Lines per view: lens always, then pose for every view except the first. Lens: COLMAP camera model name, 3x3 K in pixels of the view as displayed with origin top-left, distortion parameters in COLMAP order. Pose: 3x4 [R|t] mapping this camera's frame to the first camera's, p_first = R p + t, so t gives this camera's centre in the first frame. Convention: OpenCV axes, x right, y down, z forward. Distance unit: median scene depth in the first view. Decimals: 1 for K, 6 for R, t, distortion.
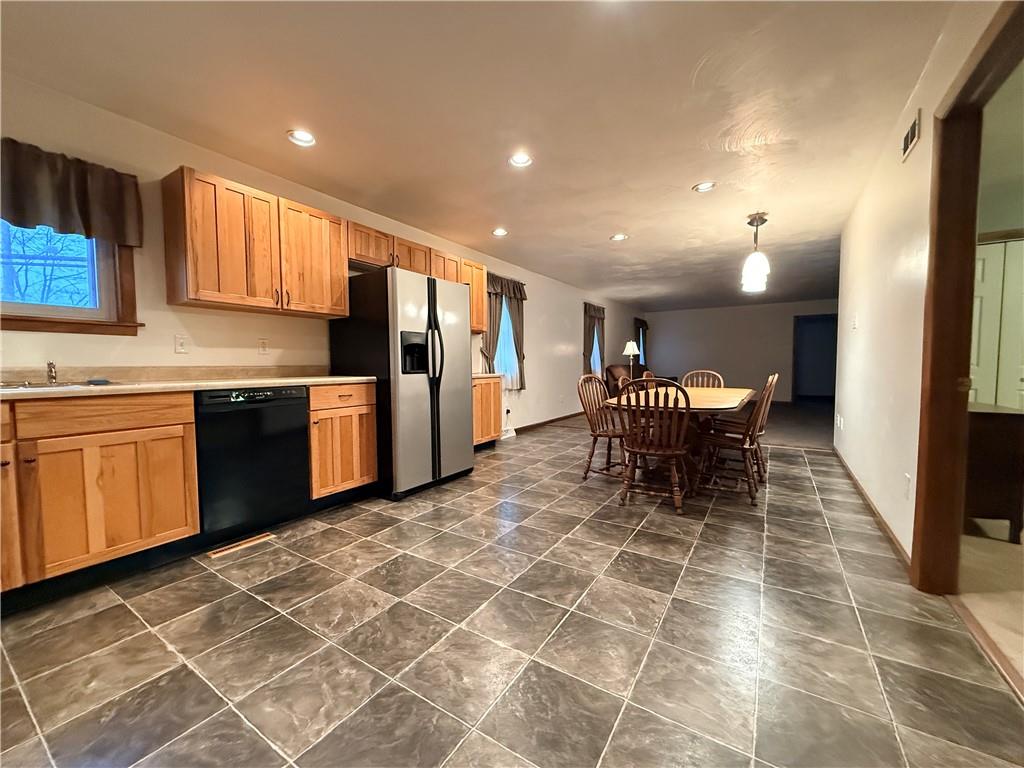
lens RADIAL K [[411.3, 0, 510.0], [0, 411.3, 382.1], [0, 0, 1]] dist [0.000527, 0.000139]
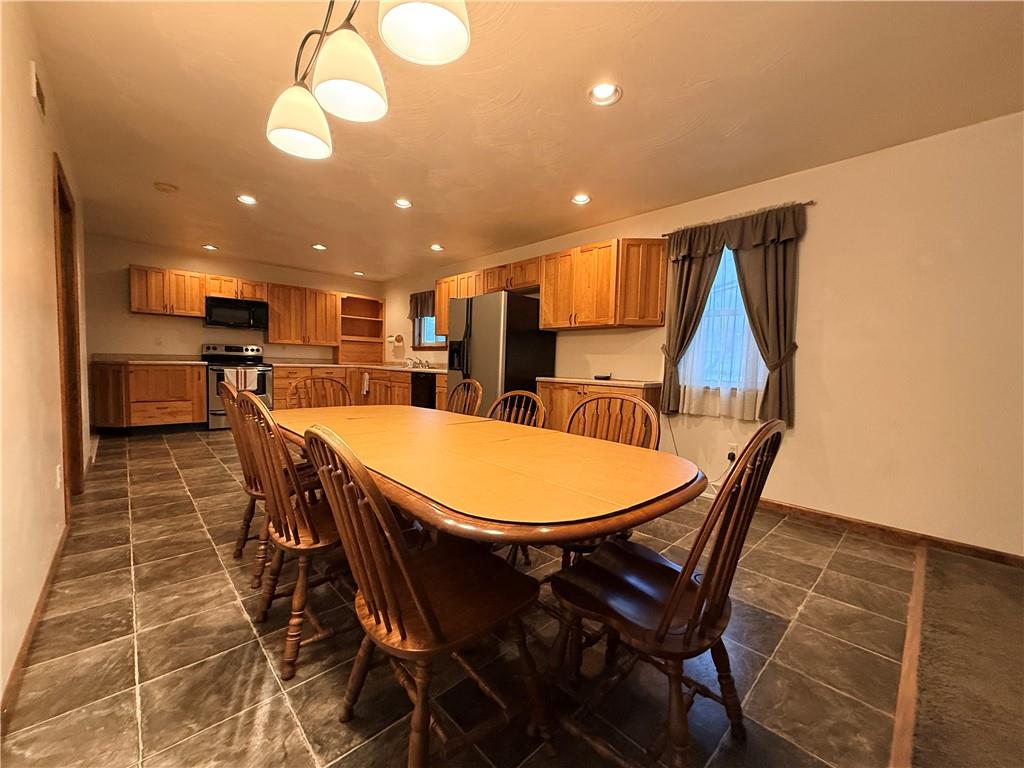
lens RADIAL K [[411.3, 0, 513.9], [0, 411.3, 386.1], [0, 0, 1]] dist [0.000527, 0.000139]
pose [[-0.241521, 0.056181, -0.968768, 1.170480], [-0.066963, 0.994978, 0.074396, -0.090262], [0.968082, 0.082840, -0.236546, 1.627483]]
